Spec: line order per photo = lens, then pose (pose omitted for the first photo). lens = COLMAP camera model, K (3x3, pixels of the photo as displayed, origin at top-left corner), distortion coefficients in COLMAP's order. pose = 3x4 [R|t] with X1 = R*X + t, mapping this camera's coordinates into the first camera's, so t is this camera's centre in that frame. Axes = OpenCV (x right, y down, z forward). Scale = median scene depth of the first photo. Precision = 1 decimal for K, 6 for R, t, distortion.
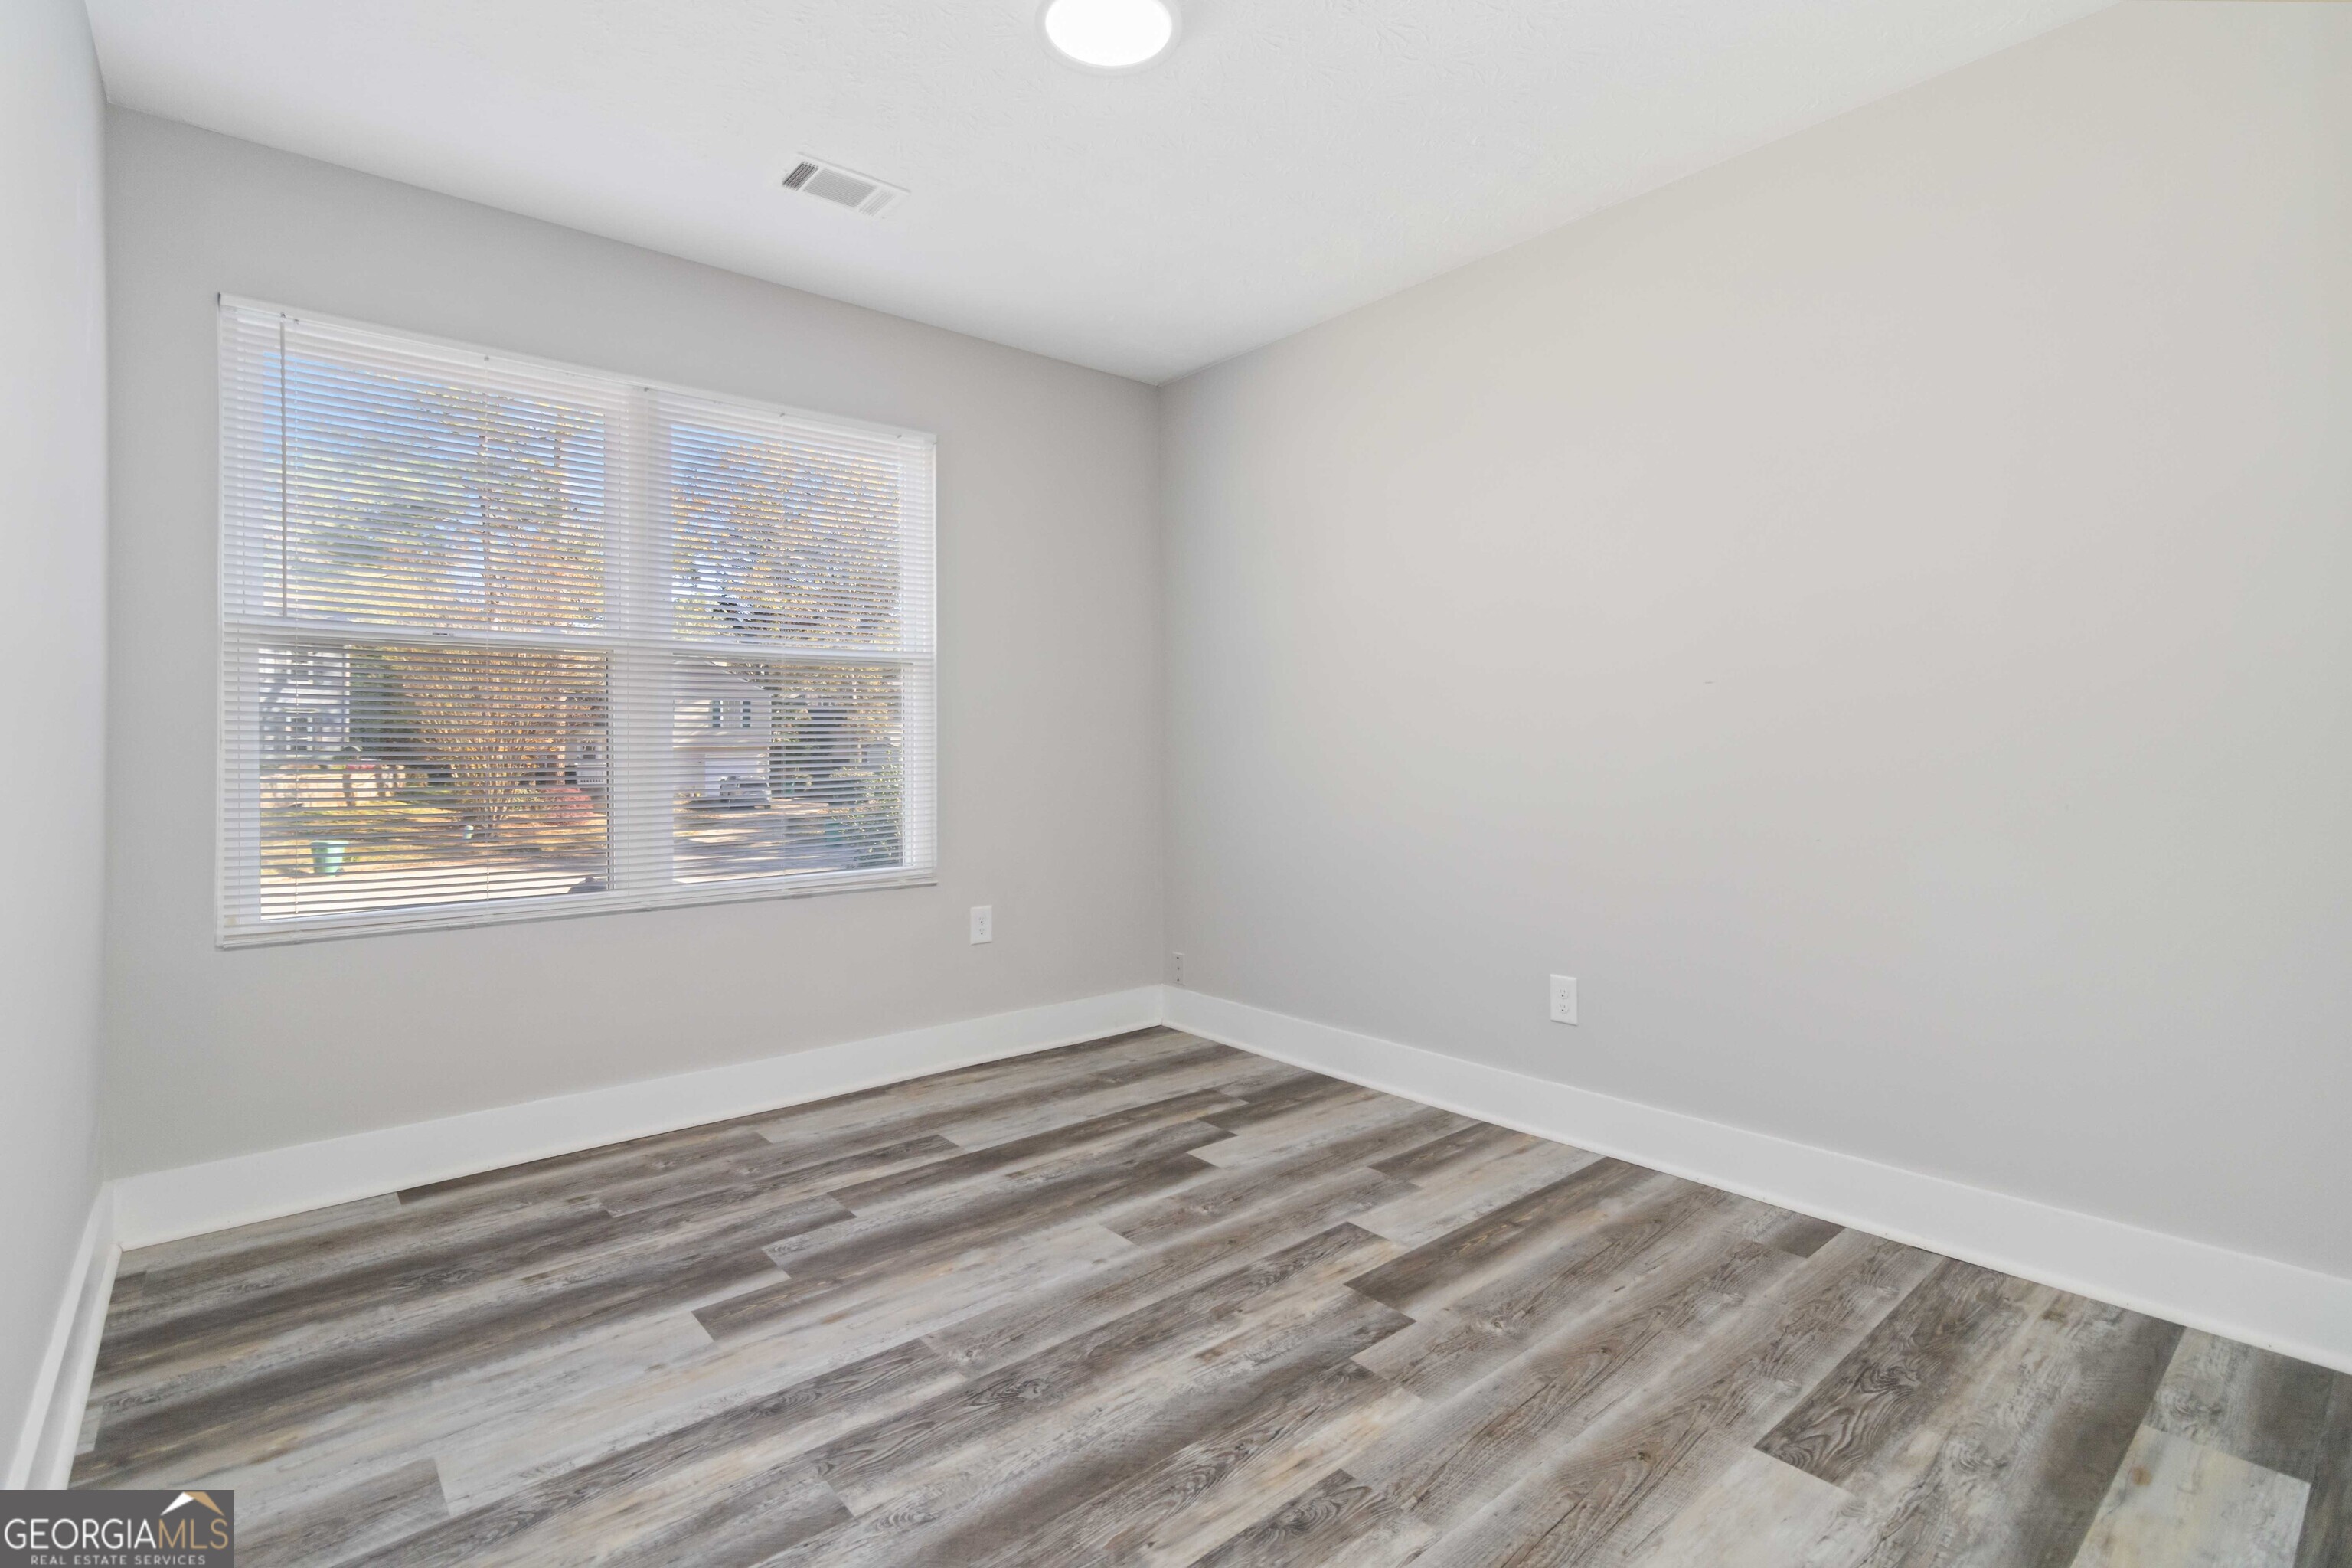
lens RADIAL K [[1104.1, 0, 1173.7], [0, 1104.1, 743.5], [0, 0, 1]] dist [0.065594, -0.000172]
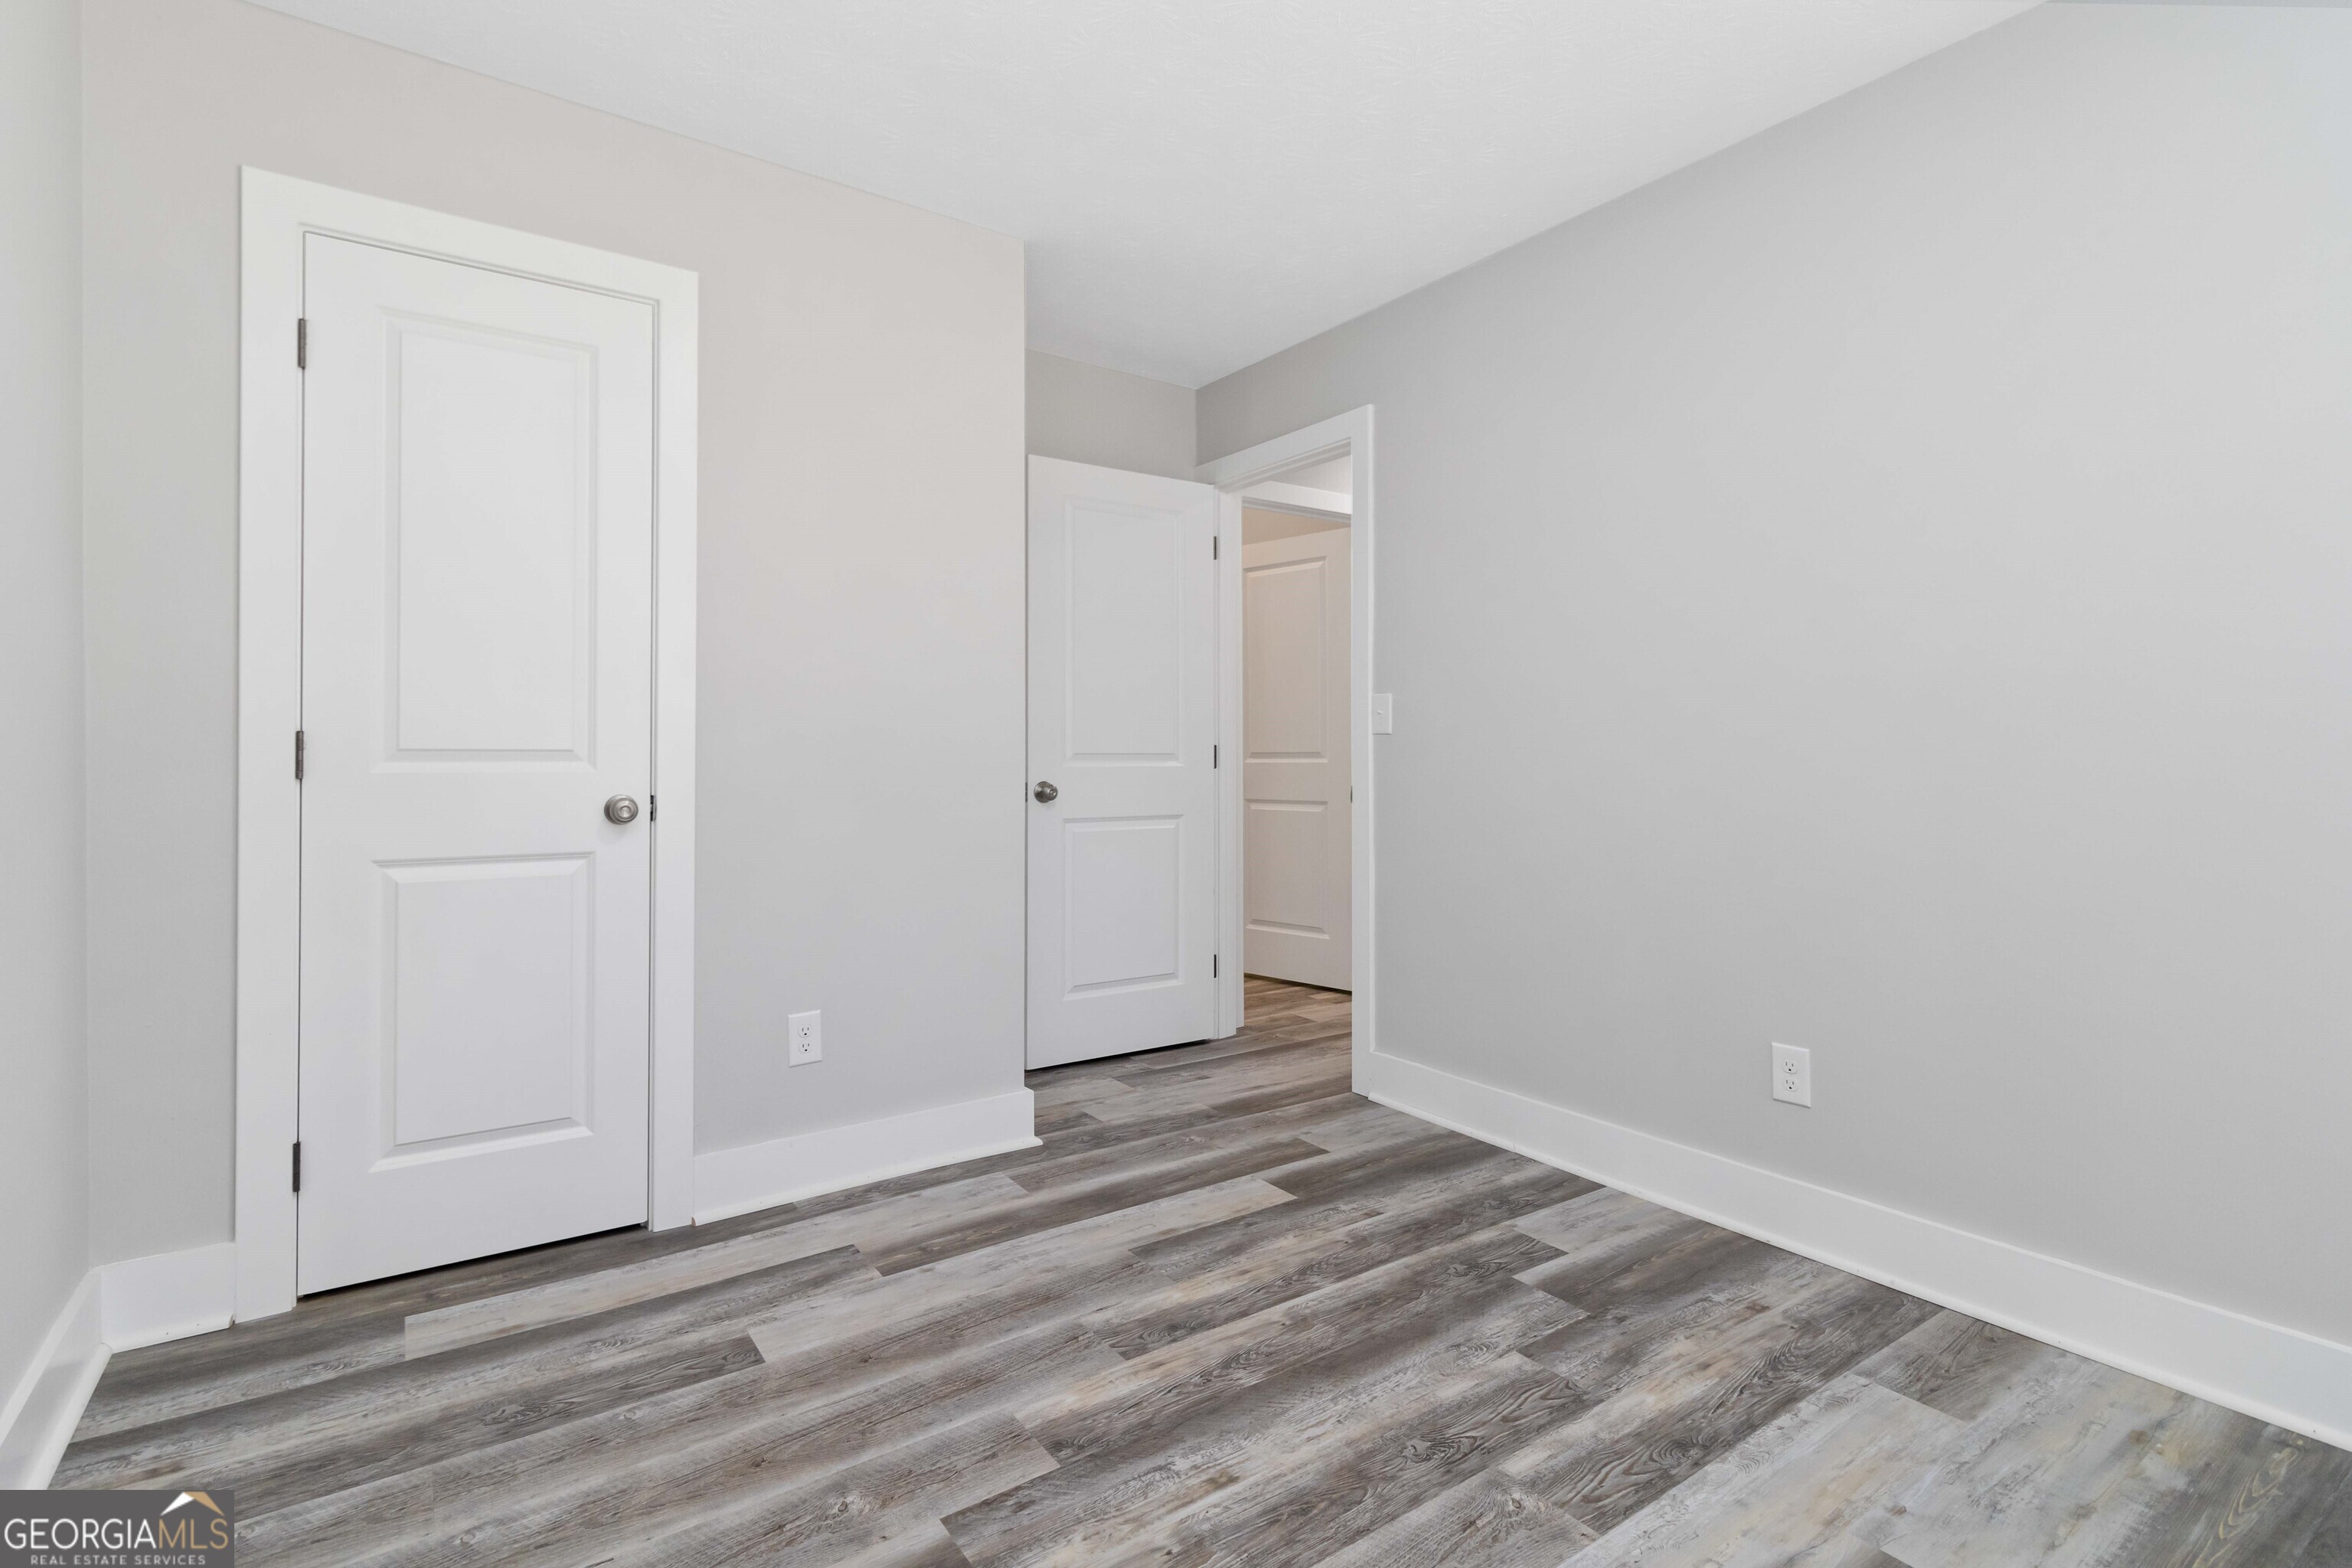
lens RADIAL K [[1104.1, 0, 1173.7], [0, 1104.1, 743.5], [0, 0, 1]] dist [0.065594, -0.000172]
pose [[-0.995575, 0.002698, 0.093927, -0.014722], [0.001335, 0.999893, -0.014567, 0.005021], [-0.093956, -0.014377, -0.995473, 2.016906]]
